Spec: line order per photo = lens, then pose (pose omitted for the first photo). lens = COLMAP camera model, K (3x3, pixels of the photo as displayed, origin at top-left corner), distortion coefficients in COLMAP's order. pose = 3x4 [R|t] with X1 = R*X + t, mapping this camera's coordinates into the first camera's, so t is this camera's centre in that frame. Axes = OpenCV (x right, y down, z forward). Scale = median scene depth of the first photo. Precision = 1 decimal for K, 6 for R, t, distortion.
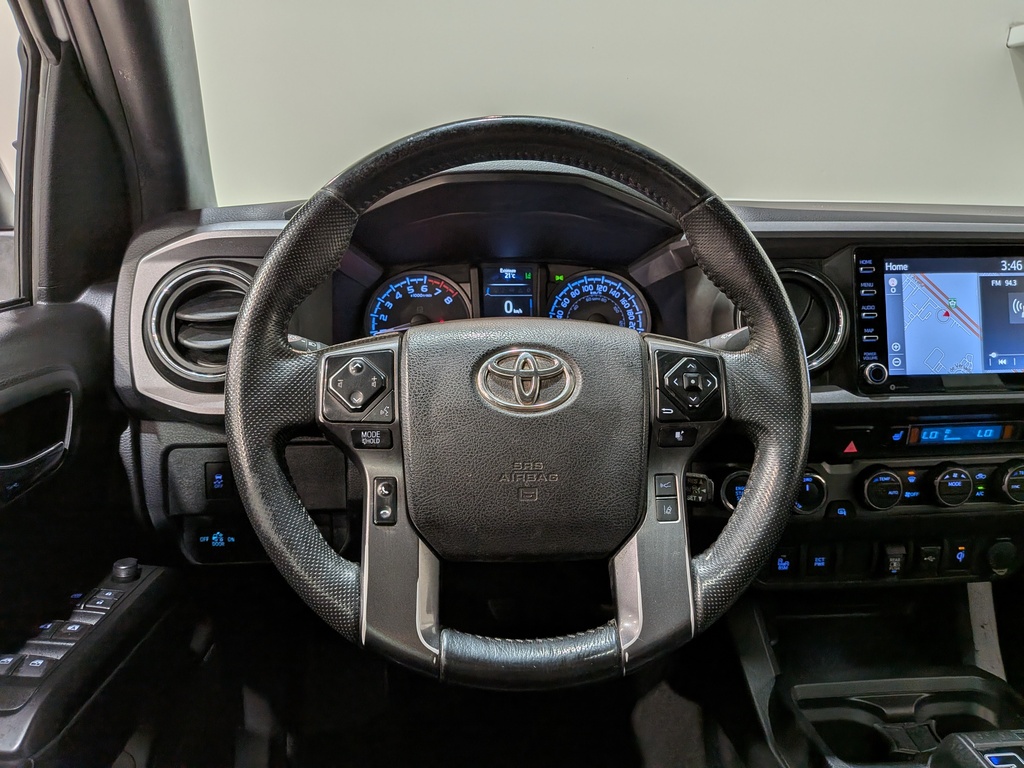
lens RADIAL K [[696.4, 0, 512.6], [0, 696.4, 413.2], [0, 0, 1]] dist [0.048342, -0.066197]
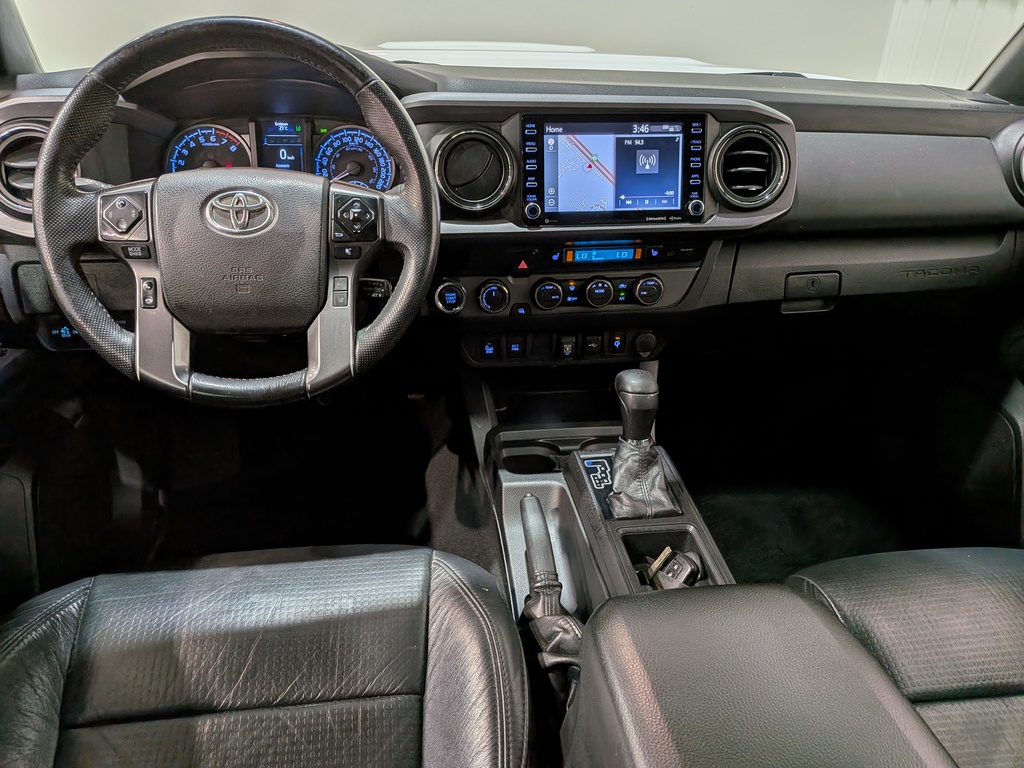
lens RADIAL K [[696.4, 0, 512.6], [0, 696.4, 413.2], [0, 0, 1]] dist [0.048342, -0.066197]
pose [[0.997046, -0.016709, 0.074968, 0.360190], [-0.000539, 0.974502, 0.224377, 0.025210], [-0.076805, -0.223754, 0.971615, -0.458001]]
